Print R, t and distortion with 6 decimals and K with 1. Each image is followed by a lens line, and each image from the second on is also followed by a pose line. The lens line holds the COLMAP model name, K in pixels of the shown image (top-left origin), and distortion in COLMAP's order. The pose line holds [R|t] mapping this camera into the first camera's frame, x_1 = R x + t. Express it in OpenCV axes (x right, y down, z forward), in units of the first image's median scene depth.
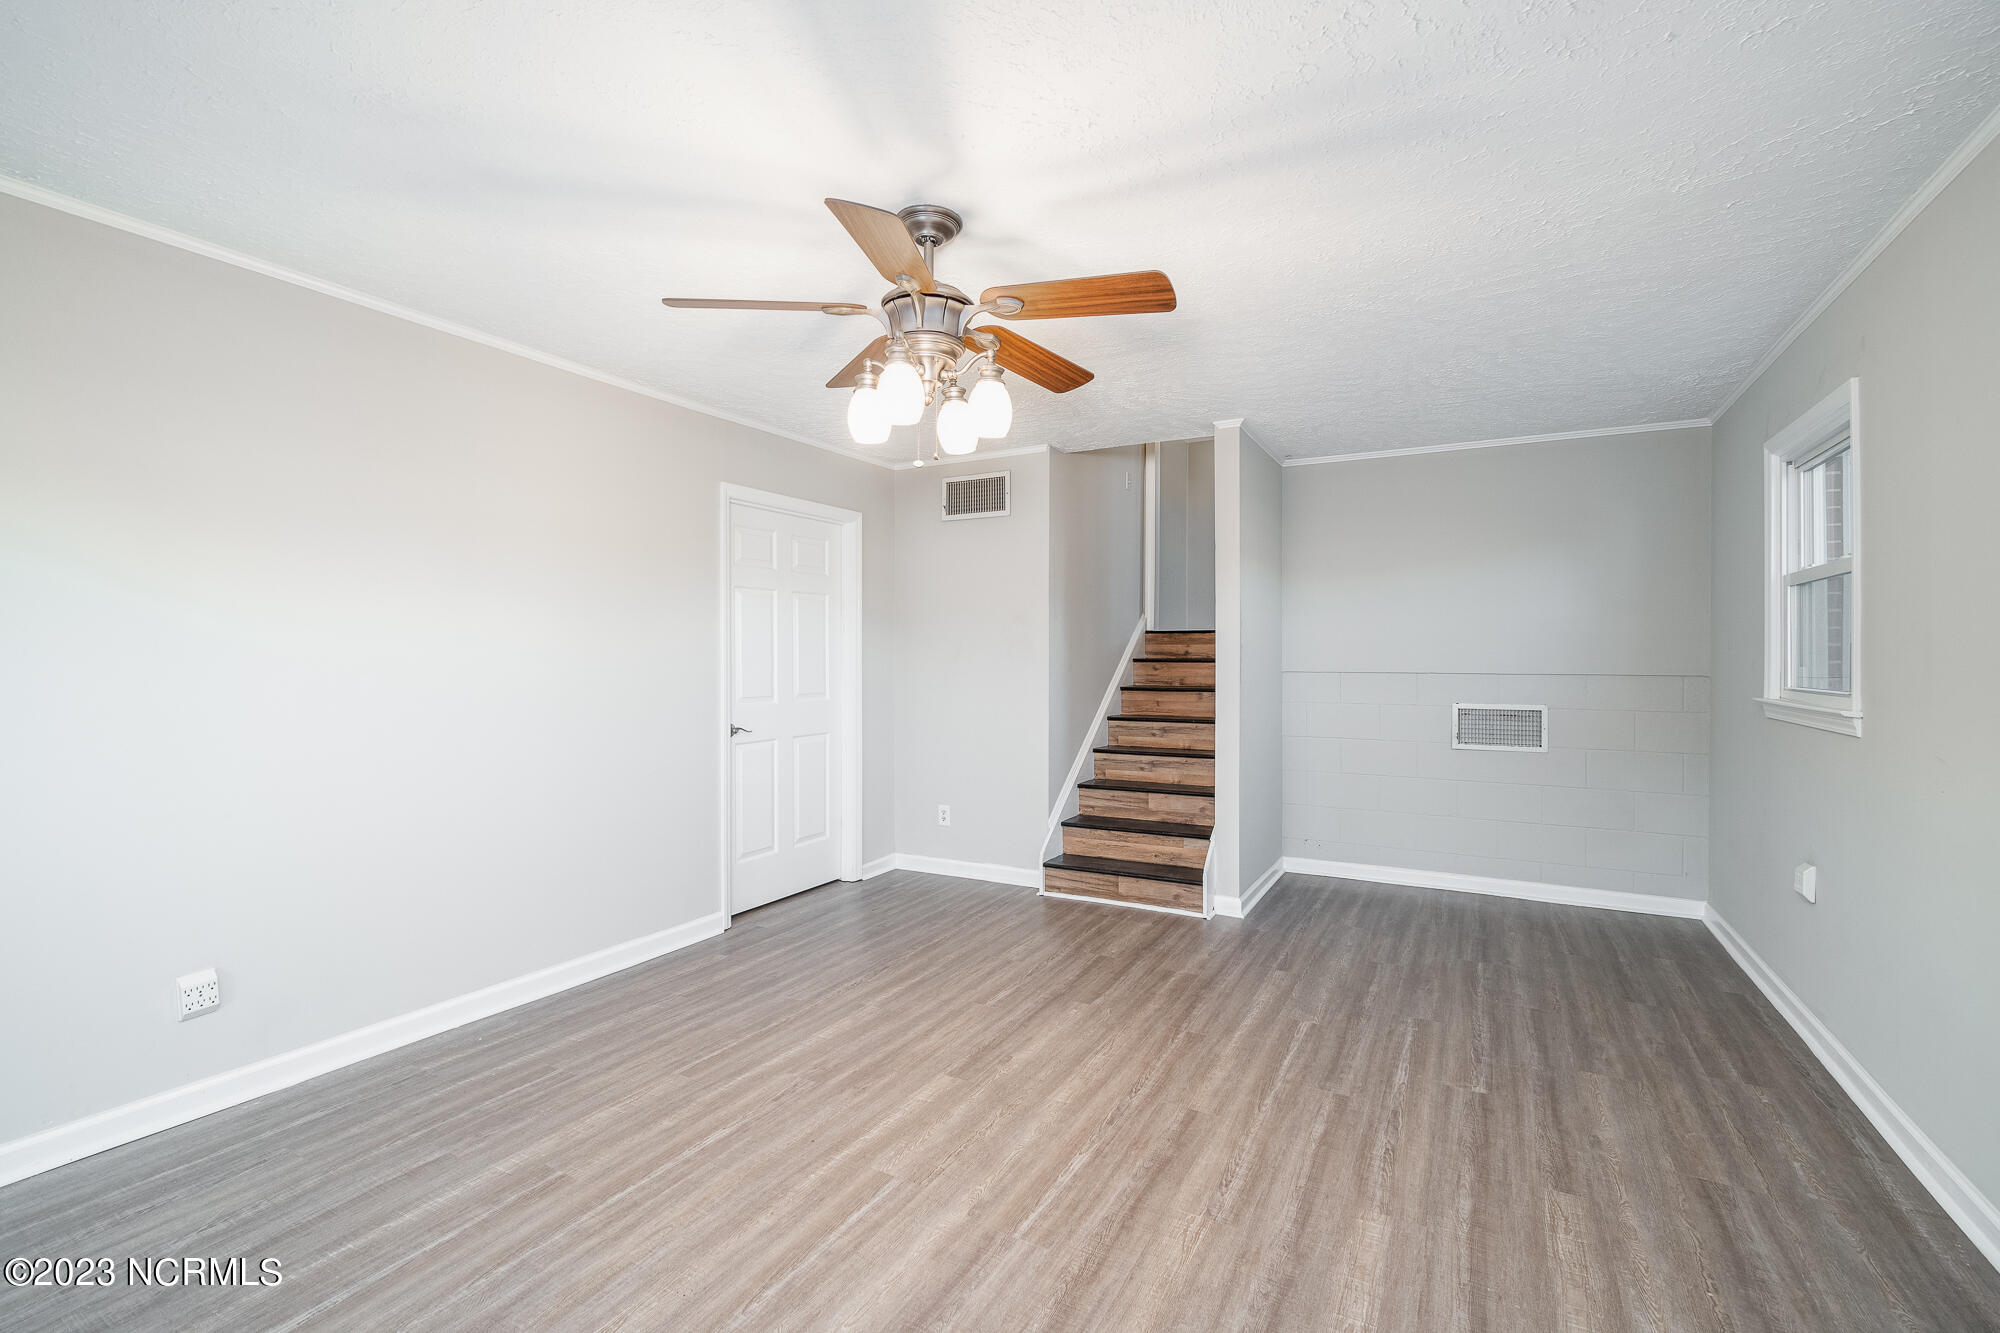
lens RADIAL K [[876.7, 0, 1002.3], [0, 876.7, 655.3], [0, 0, 1]] dist [-0.008631, 0.001390]
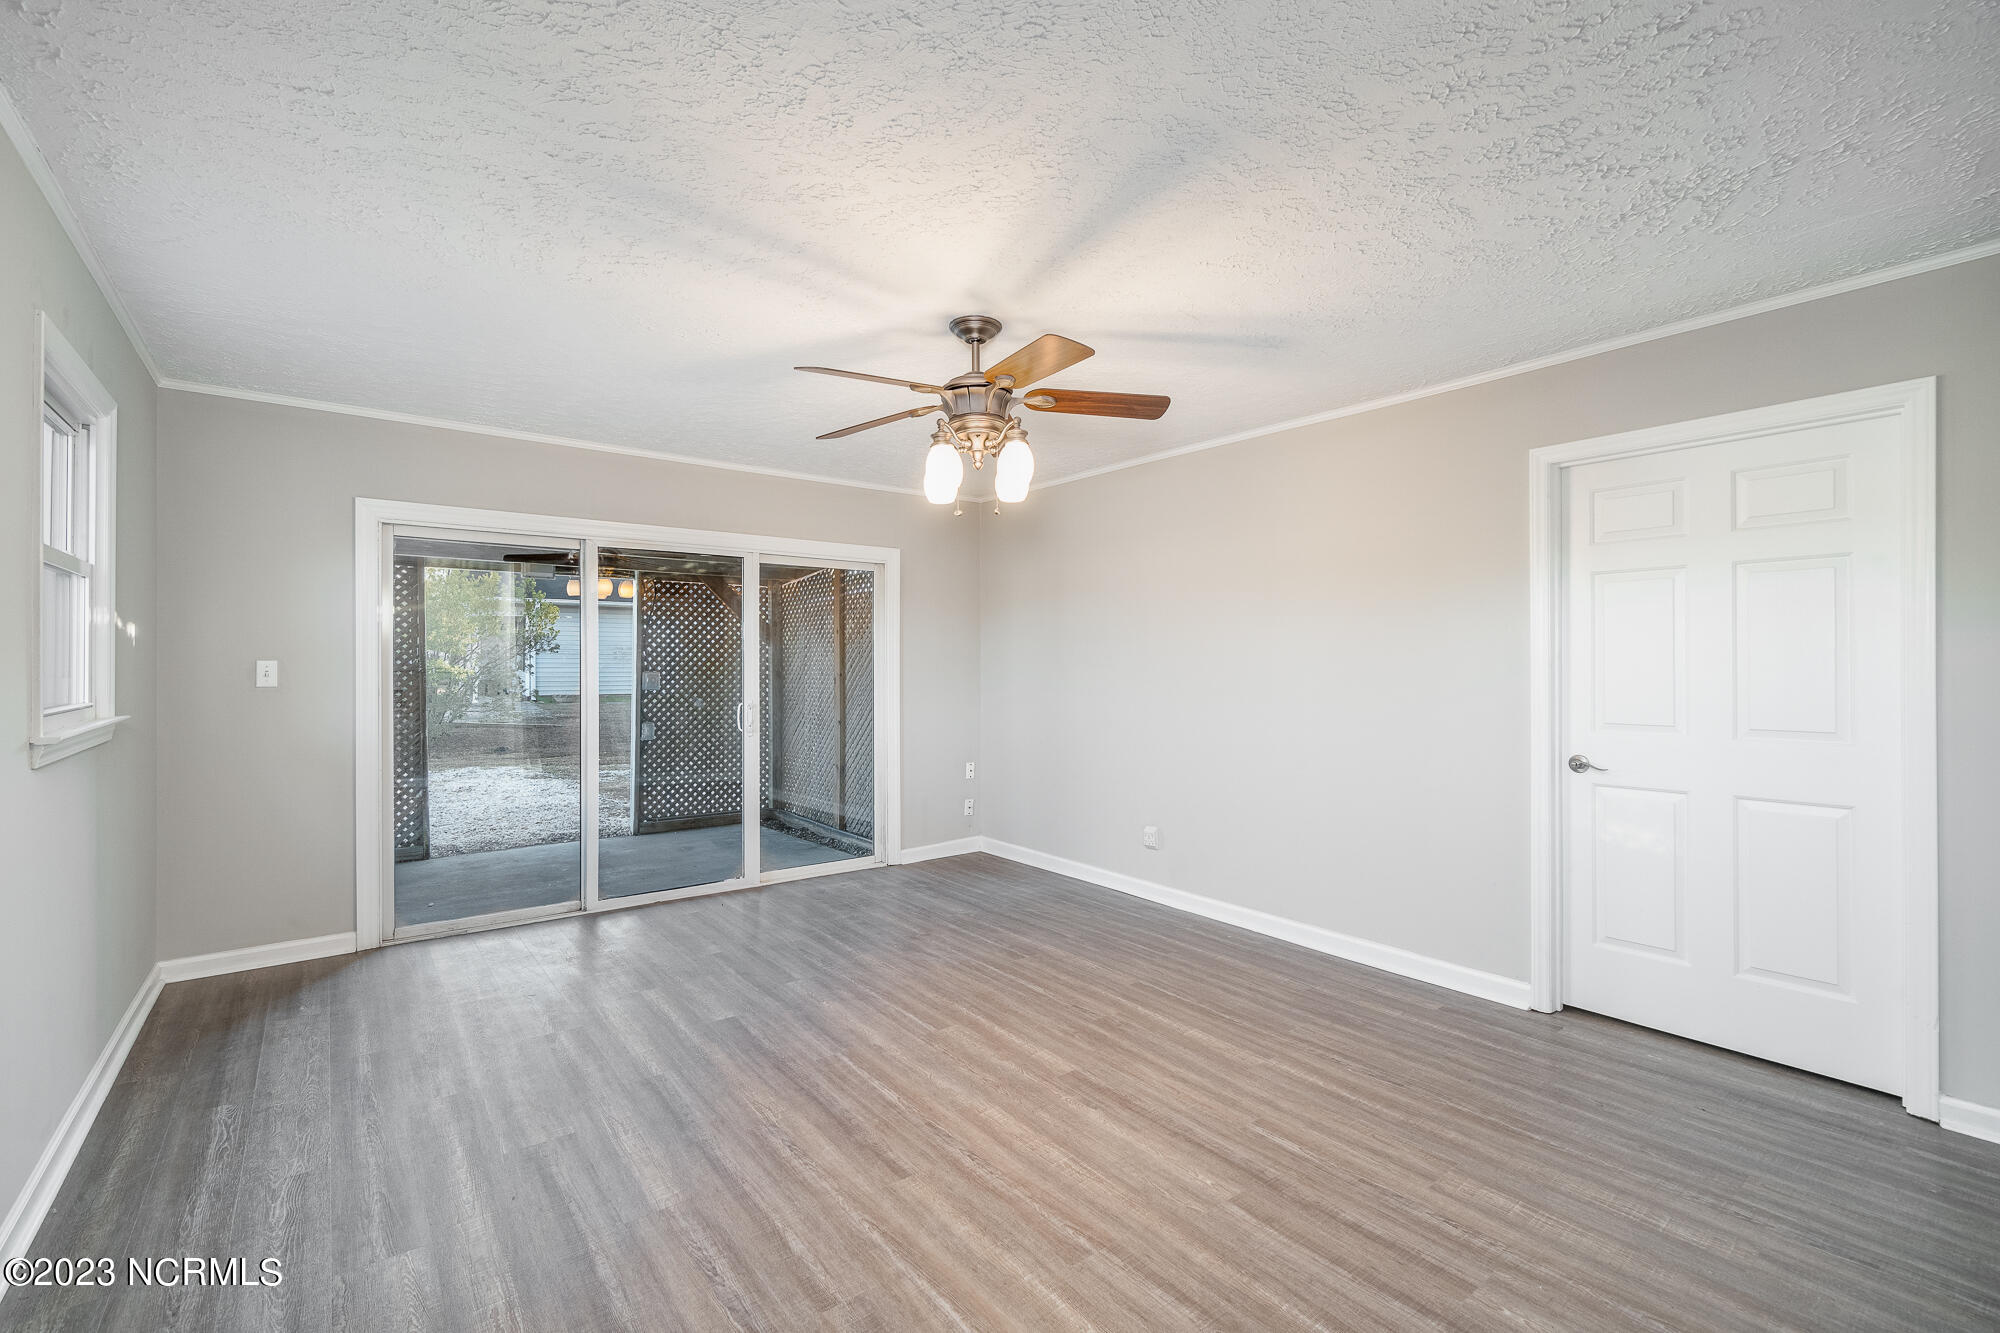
lens RADIAL K [[876.7, 0, 1013.9], [0, 876.7, 659.7], [0, 0, 1]] dist [-0.008631, 0.001390]
pose [[-0.387797, -0.006515, -0.921722, 0.918350], [-0.000732, 0.999977, -0.006760, 0.000400], [0.921745, -0.001947, -0.387793, 1.329692]]
